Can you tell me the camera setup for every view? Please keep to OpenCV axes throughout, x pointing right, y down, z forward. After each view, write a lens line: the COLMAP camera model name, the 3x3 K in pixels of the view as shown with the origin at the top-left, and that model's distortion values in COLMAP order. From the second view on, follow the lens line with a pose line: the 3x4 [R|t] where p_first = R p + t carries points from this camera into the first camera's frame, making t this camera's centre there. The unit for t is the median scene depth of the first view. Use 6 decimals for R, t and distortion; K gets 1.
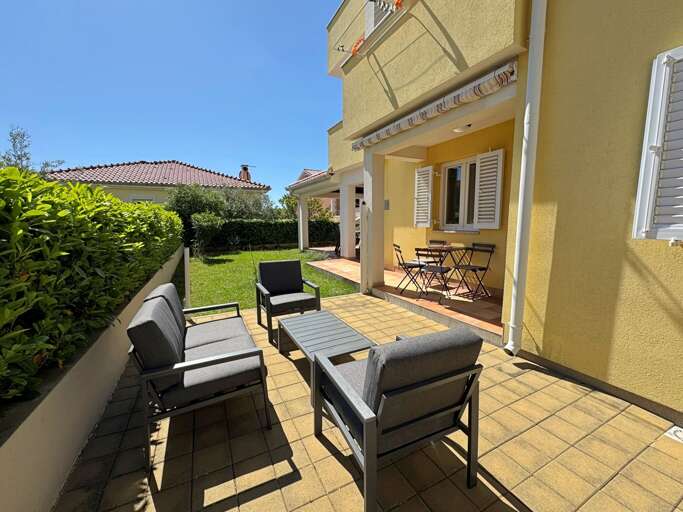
lens RADIAL K [[279.3, 0, 342.4], [0, 279.3, 251.3], [0, 0, 1]] dist [-0.000974, -0.000160]
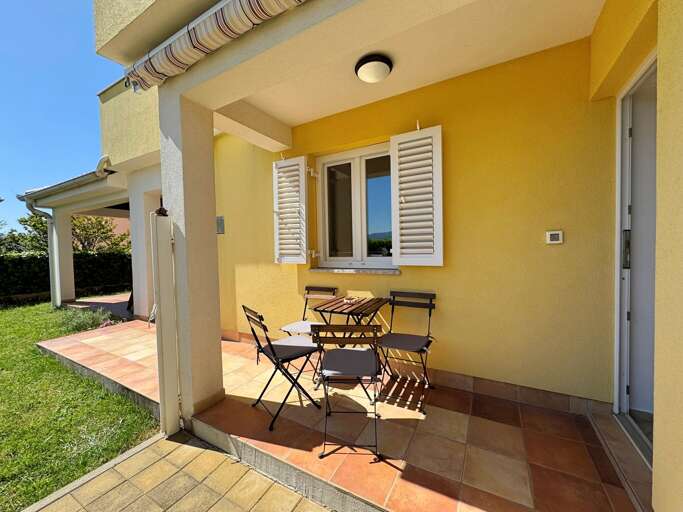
lens RADIAL K [[273.4, 0, 341.5], [0, 273.4, 256.0], [0, 0, 1]] dist [-0.000749, 0.000008]
pose [[0.831443, -0.024976, 0.555048, 0.067984], [0.073953, 0.995075, -0.066003, -0.060671], [-0.550666, 0.095925, 0.829196, 0.506436]]
